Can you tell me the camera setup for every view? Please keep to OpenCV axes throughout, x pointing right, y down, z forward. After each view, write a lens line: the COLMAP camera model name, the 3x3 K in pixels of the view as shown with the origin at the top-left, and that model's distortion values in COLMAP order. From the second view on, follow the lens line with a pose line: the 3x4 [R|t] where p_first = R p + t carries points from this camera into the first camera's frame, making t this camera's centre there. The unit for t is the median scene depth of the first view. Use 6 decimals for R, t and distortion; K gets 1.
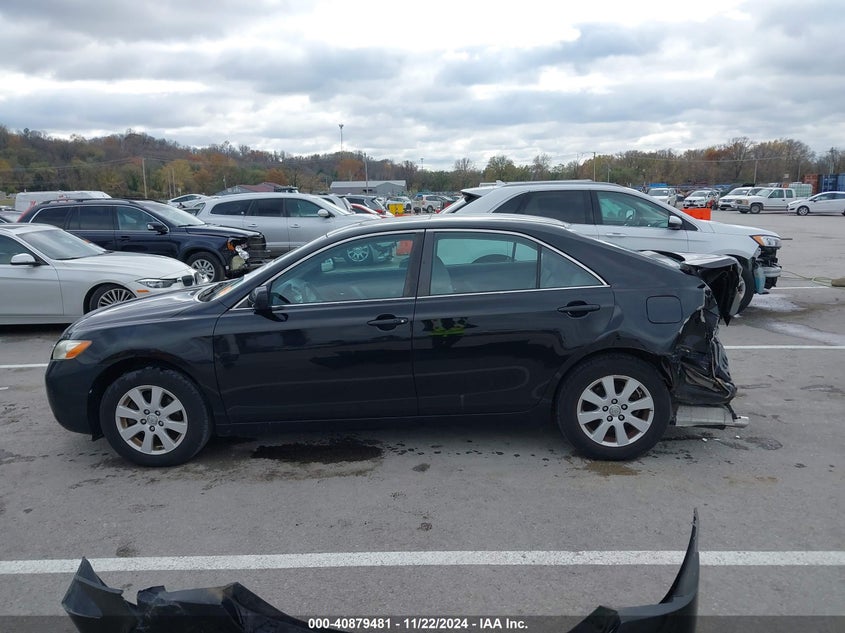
lens RADIAL K [[690.5, 0, 482.4], [0, 690.5, 315.9], [0, 0, 1]] dist [-0.003978, -0.006537]
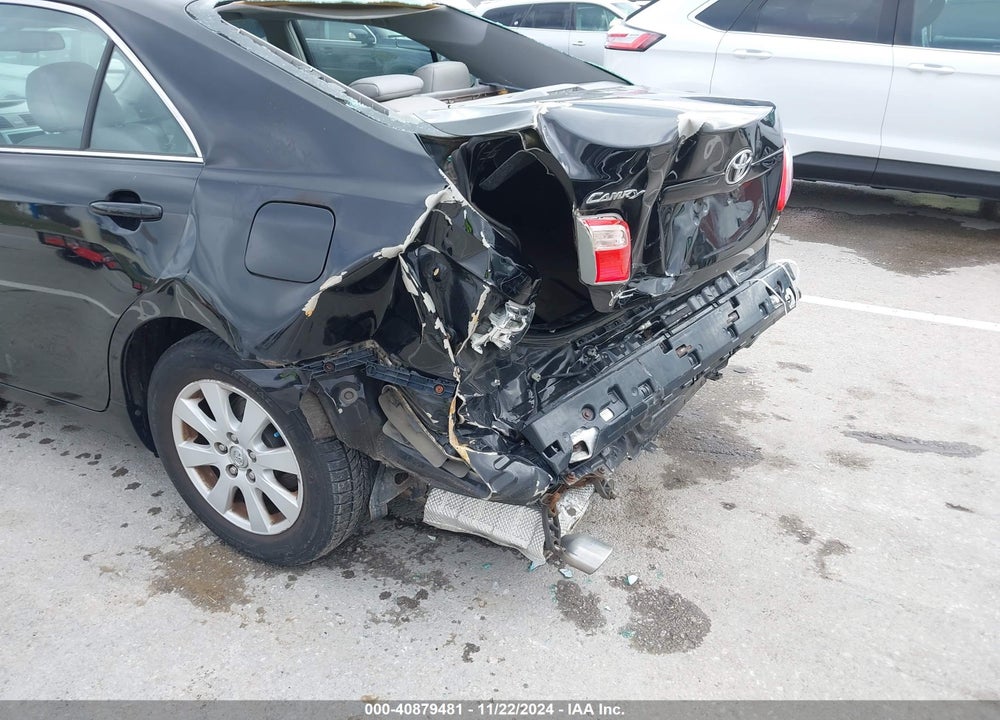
lens RADIAL K [[774.1, 0, 497.1], [0, 774.1, 402.1], [0, 0, 1]] dist [0.071294, -0.087968]
pose [[0.867506, 0.232995, -0.439485, 0.546169], [-0.098342, 0.946412, 0.307626, -0.066308], [0.487609, -0.223648, 0.843931, 0.665194]]
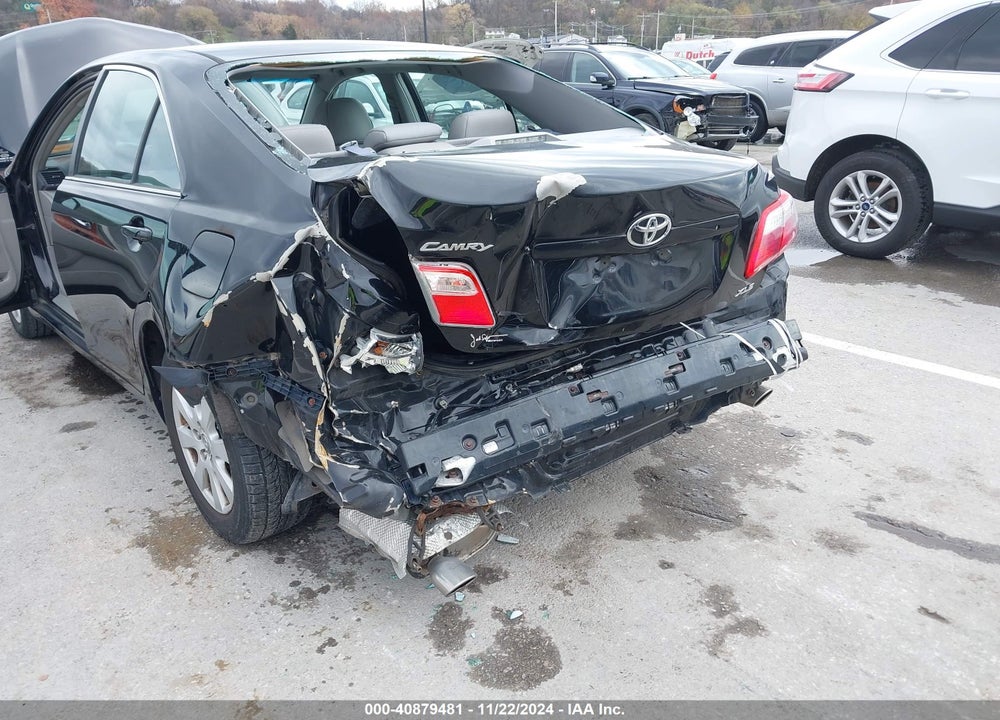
lens RADIAL K [[774.1, 0, 497.1], [0, 774.1, 402.1], [0, 0, 1]] dist [0.071294, -0.087968]
pose [[0.646899, 0.301476, -0.700453, 0.741610], [-0.114987, 0.946596, 0.301220, -0.095957], [0.753857, -0.114316, 0.647017, 0.789498]]
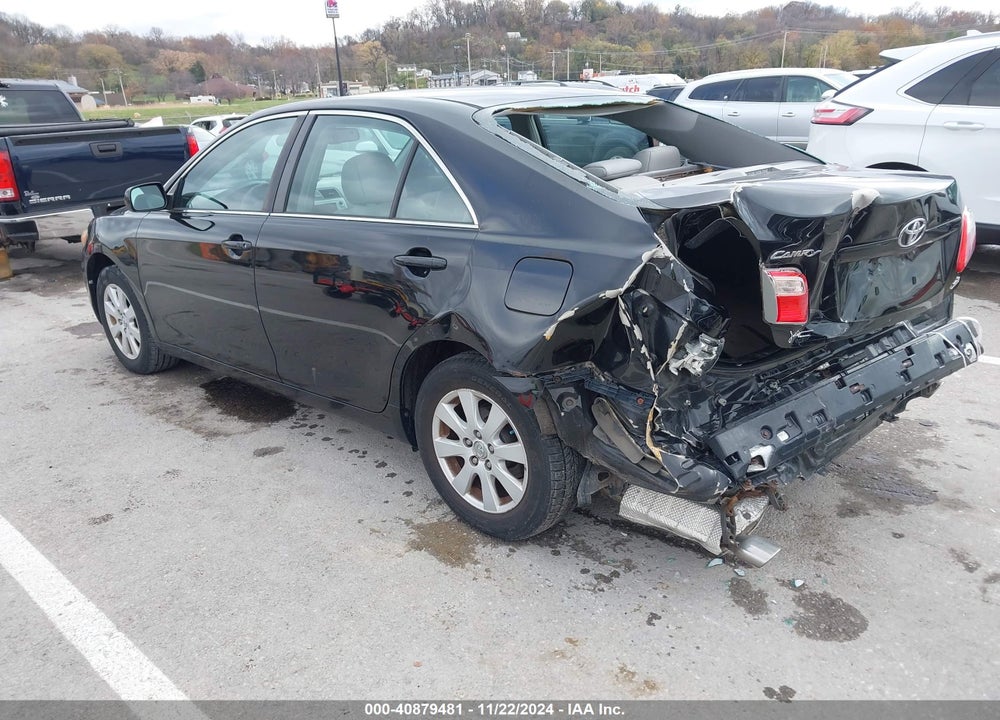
lens RADIAL K [[777.2, 0, 496.9], [0, 777.2, 408.9], [0, 0, 1]] dist [0.009759, -0.006995]
pose [[0.721858, 0.249878, -0.645354, 0.609598], [-0.095974, 0.959673, 0.264230, -0.067829], [0.685354, -0.128799, 0.716729, 0.549197]]
